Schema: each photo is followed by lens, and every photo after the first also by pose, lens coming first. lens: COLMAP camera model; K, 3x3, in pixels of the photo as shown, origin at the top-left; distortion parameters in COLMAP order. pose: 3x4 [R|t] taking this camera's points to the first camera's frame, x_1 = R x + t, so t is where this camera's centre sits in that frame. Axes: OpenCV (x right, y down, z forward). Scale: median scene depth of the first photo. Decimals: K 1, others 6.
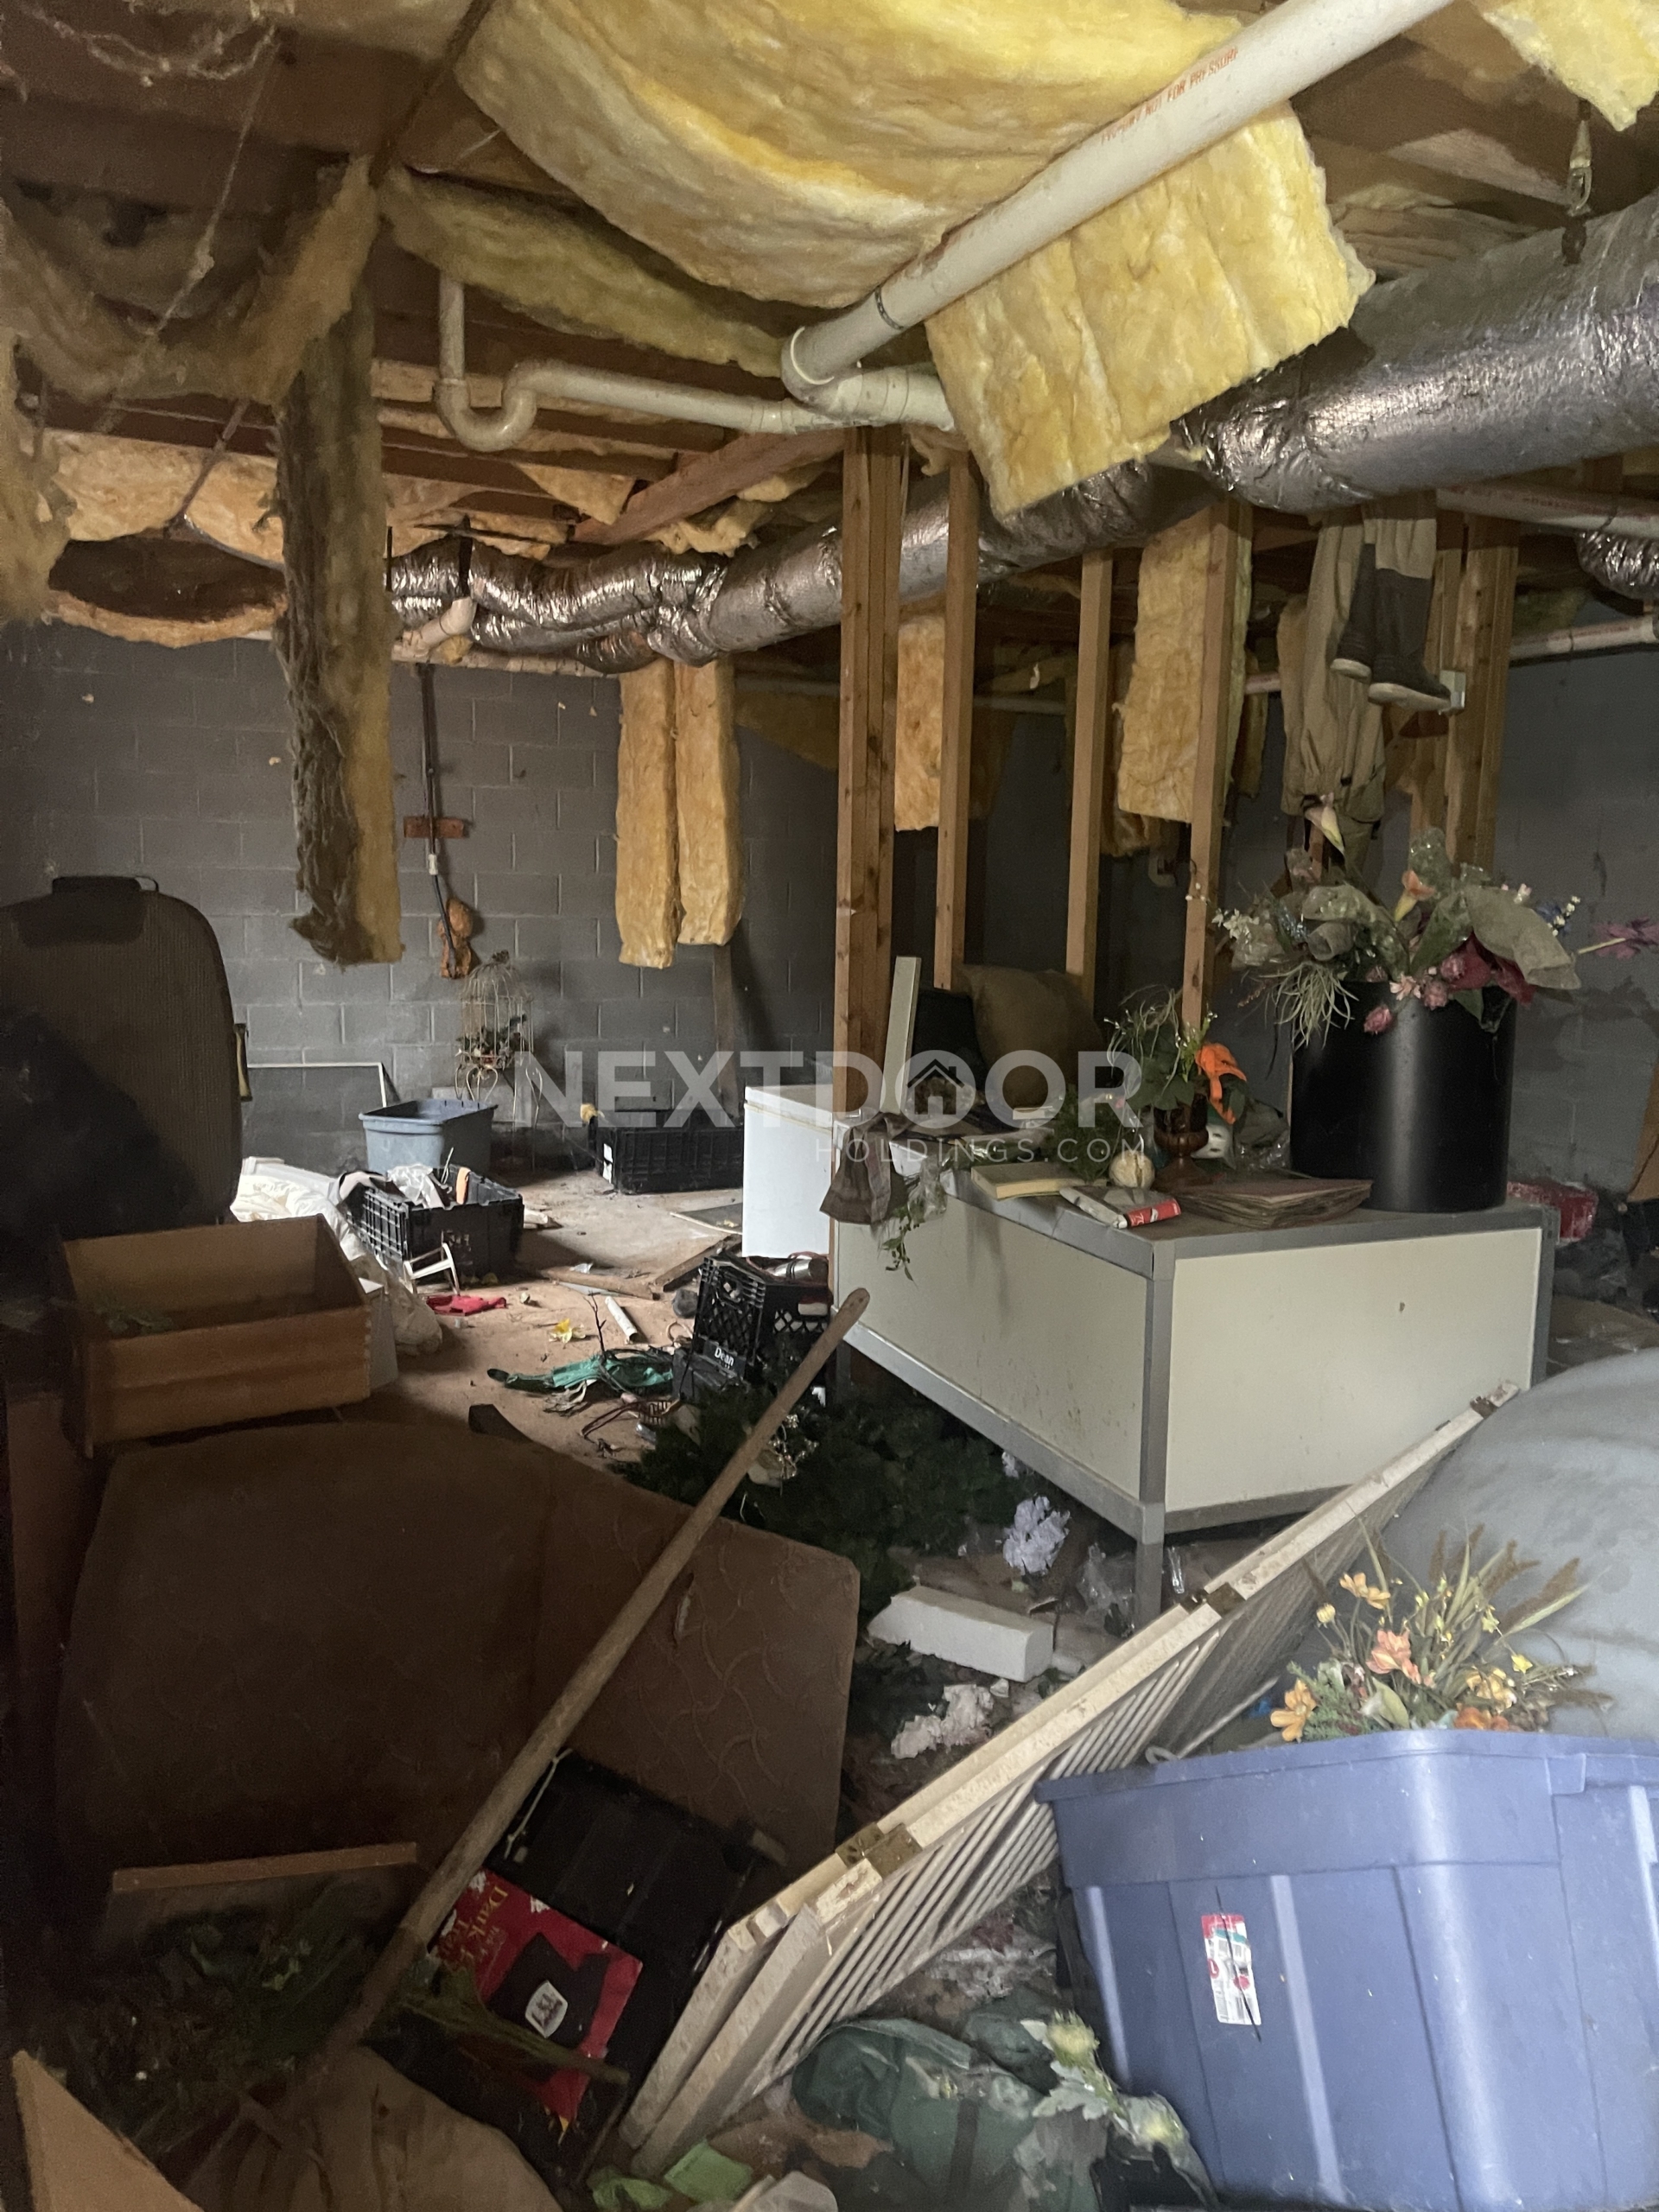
lens RADIAL K [[1706.7, 0, 797.7], [0, 1706.7, 1108.2], [0, 0, 1]] dist [0.074452, -0.112921]
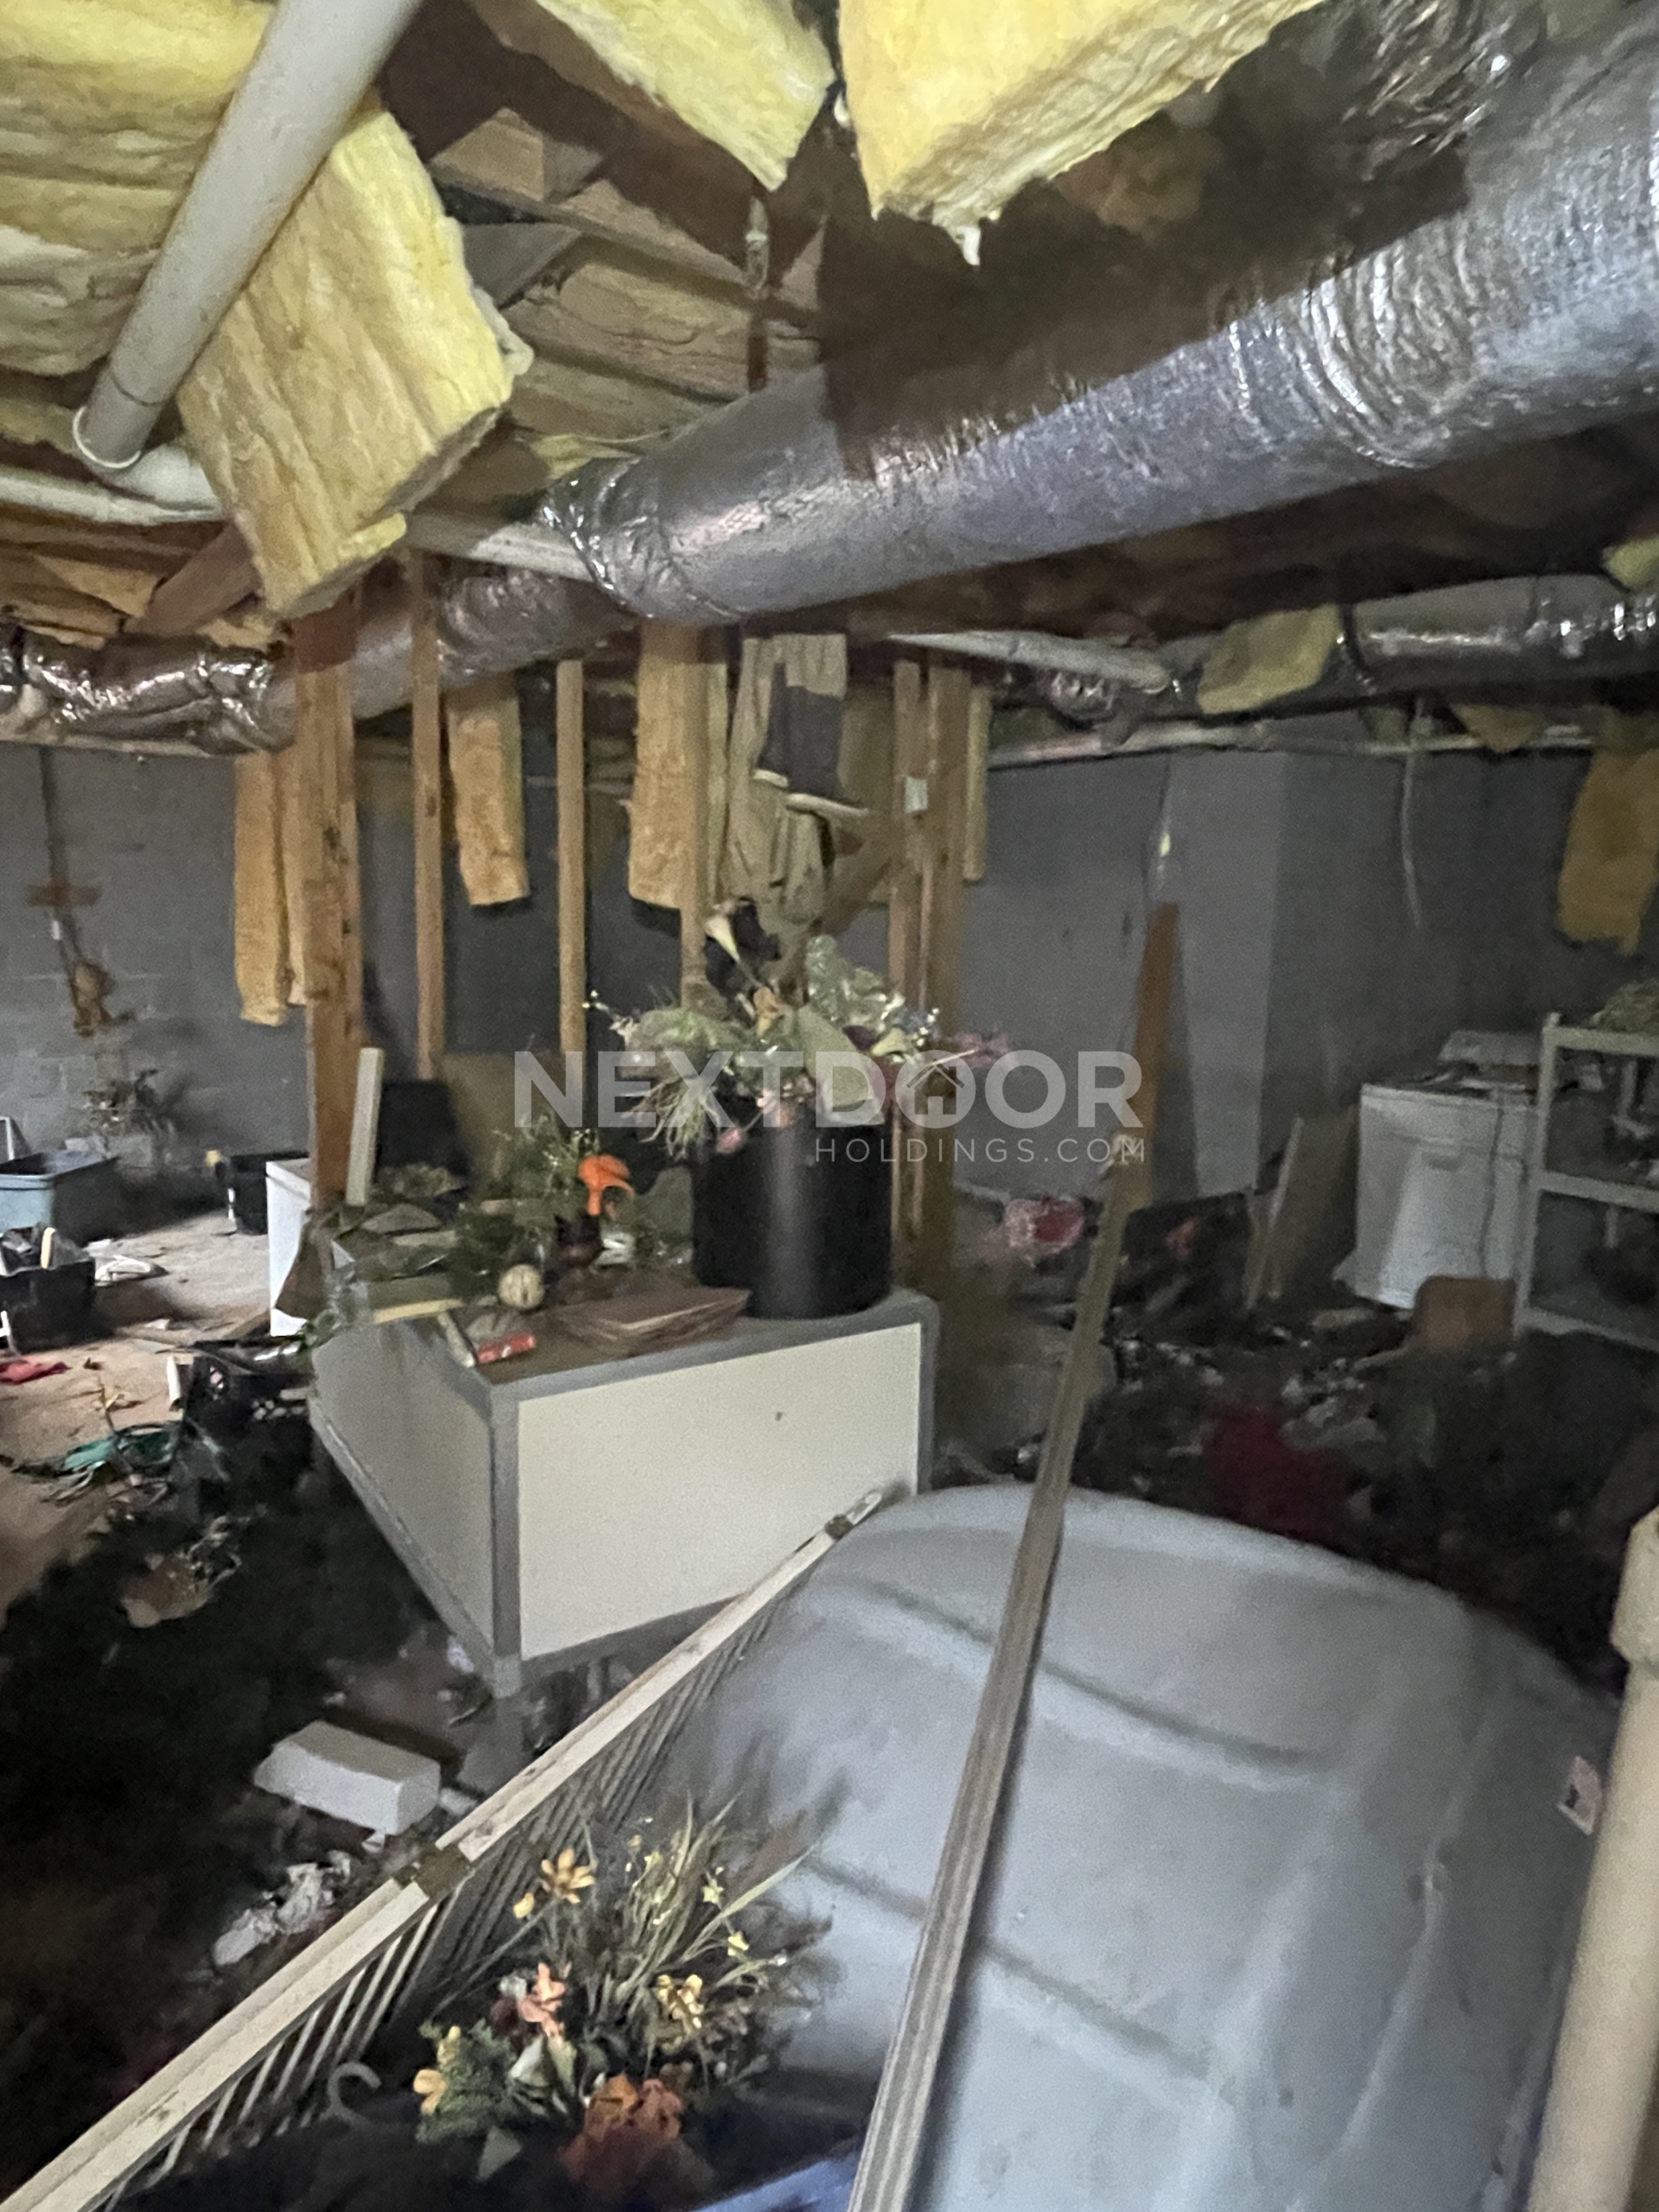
lens RADIAL K [[1333.8, 0, 834.6], [0, 1333.8, 1071.6], [0, 0, 1]] dist [0.003042, -0.020110]
pose [[0.982655, -0.020322, 0.184326, 0.149536], [0.022693, 0.999685, -0.010760, -0.047677], [-0.184049, 0.014757, 0.982806, 0.137447]]
